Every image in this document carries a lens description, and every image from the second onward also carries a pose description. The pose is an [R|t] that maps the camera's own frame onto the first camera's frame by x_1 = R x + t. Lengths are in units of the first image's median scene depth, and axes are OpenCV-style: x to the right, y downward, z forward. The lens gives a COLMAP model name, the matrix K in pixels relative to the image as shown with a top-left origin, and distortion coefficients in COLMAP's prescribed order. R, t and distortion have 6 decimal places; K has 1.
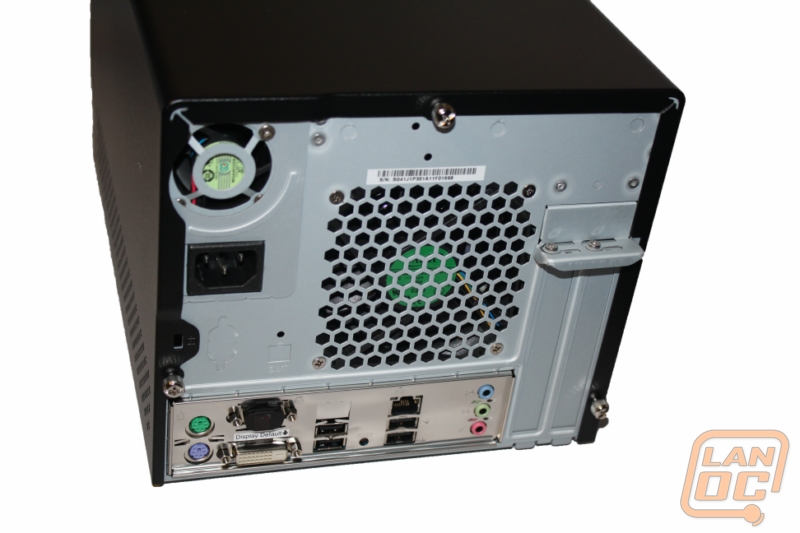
lens RADIAL K [[1372.5, 0, 397.8], [0, 1372.5, 266.5], [0, 0, 1]] dist [-0.077081, 0.000000]
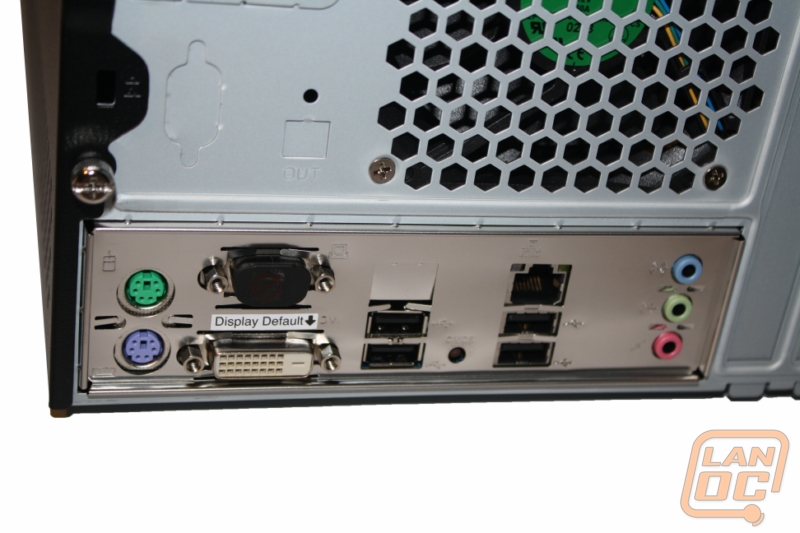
lens RADIAL K [[1522.4, 0, 403.1], [0, 1522.4, 266.9], [0, 0, 1]] dist [-0.004231, 0.000000]
pose [[0.999406, 0.029093, -0.018462, -0.036715], [-0.030897, 0.993843, -0.106402, 0.162206], [0.015253, 0.106909, 0.994152, 0.421859]]
